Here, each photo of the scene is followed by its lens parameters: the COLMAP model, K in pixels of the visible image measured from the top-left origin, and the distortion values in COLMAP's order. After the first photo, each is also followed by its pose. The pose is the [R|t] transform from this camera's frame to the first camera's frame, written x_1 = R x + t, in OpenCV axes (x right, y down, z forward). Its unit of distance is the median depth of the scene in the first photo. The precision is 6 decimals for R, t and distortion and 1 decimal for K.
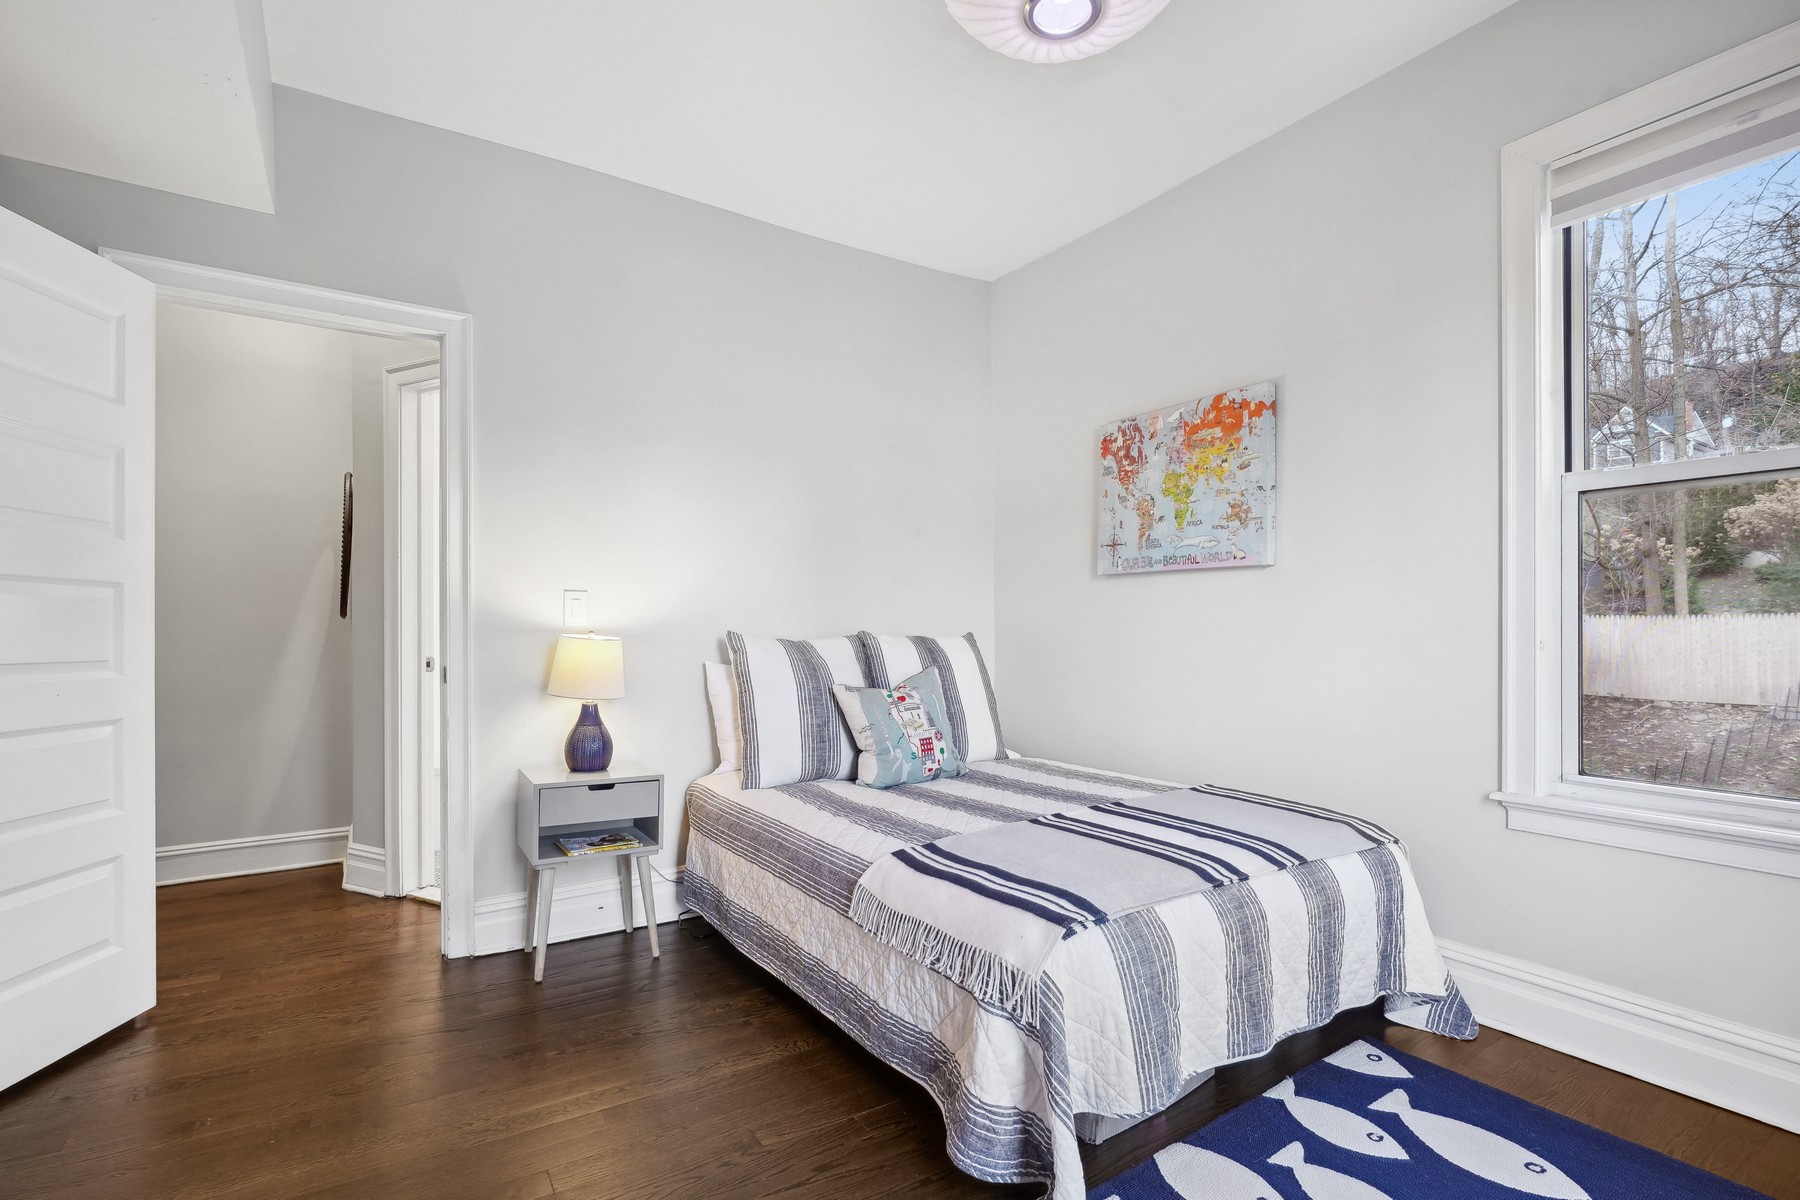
lens RADIAL K [[818.9, 0, 873.3], [0, 818.9, 624.8], [0, 0, 1]] dist [-0.010523, 0.003502]
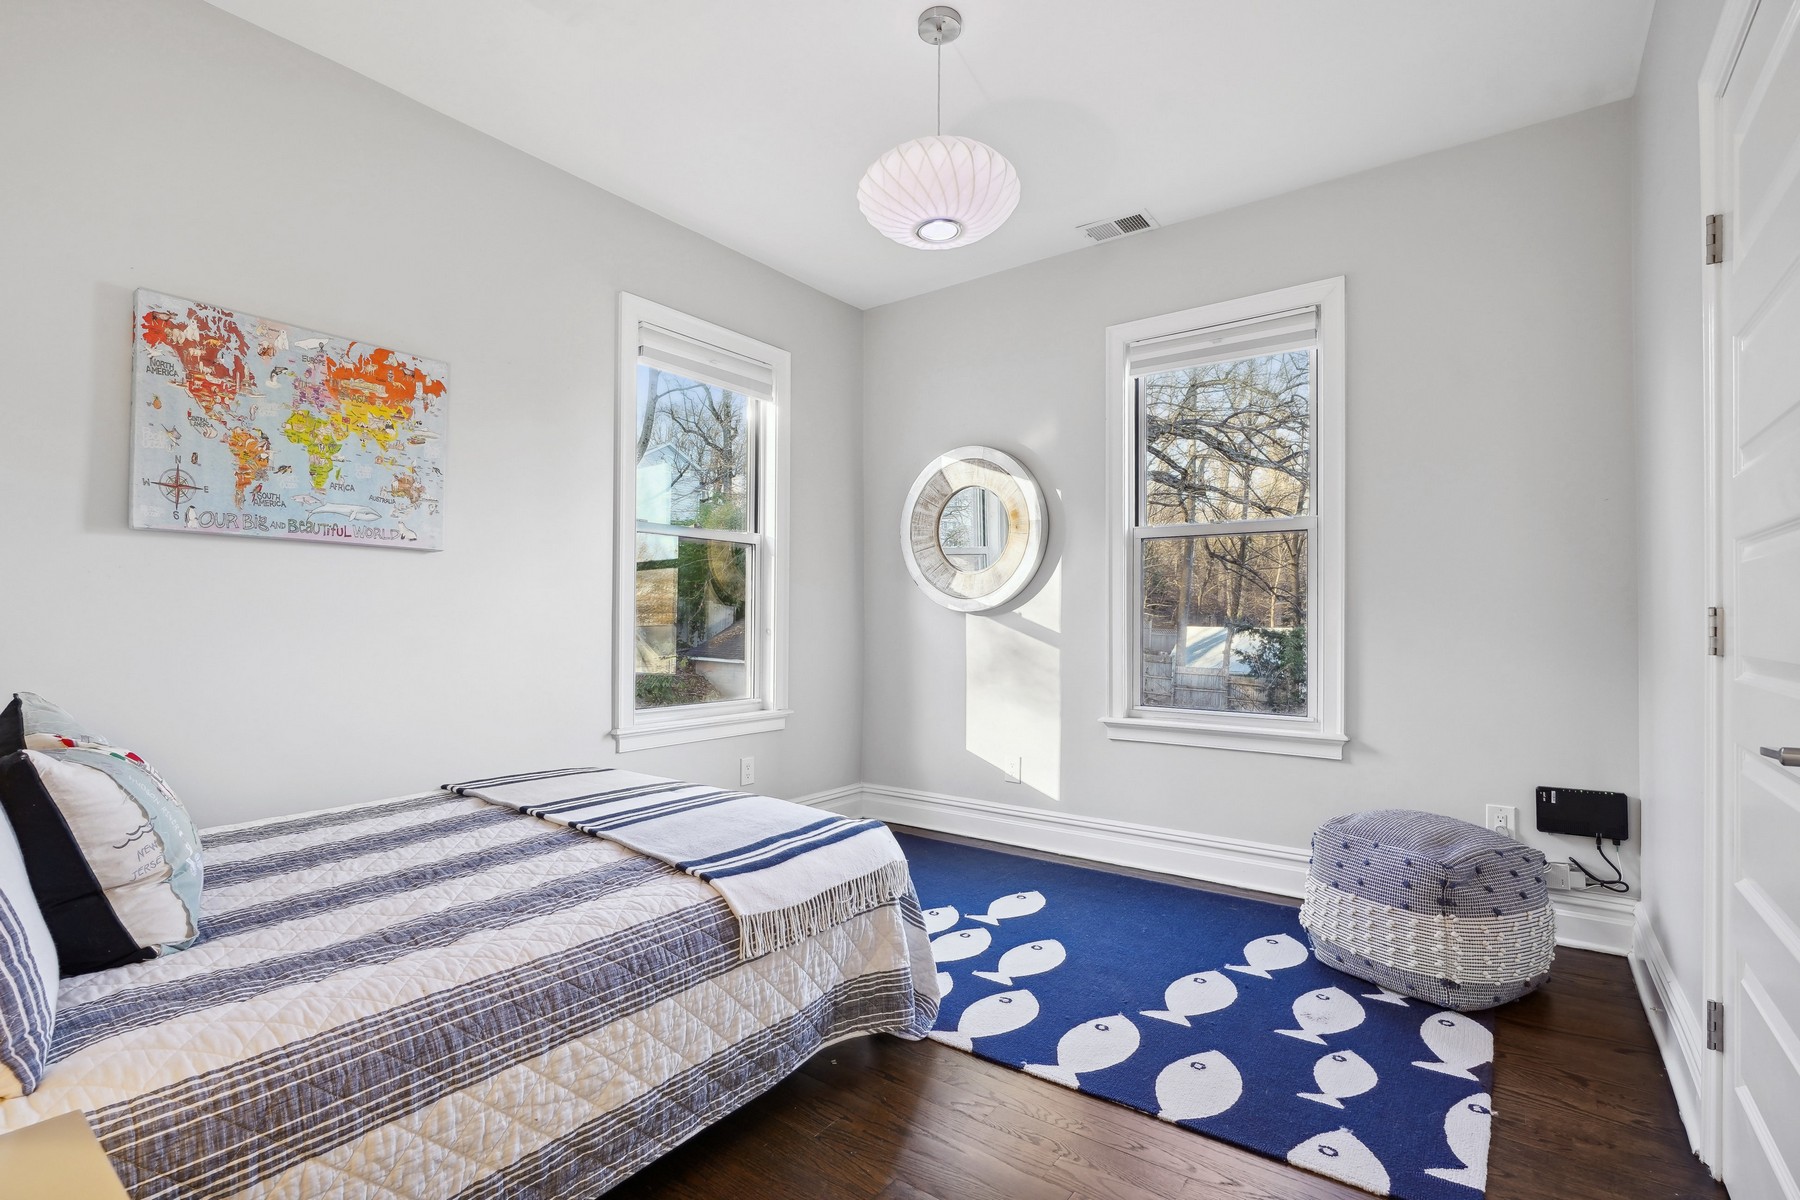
lens RADIAL K [[818.9, 0, 904.0], [0, 818.9, 613.8], [0, 0, 1]] dist [-0.010523, 0.003502]
pose [[-0.359800, 0.010685, 0.932968, -0.574345], [-0.004502, 0.999903, -0.013187, 0.011397], [-0.933019, -0.008945, -0.359717, 0.766688]]
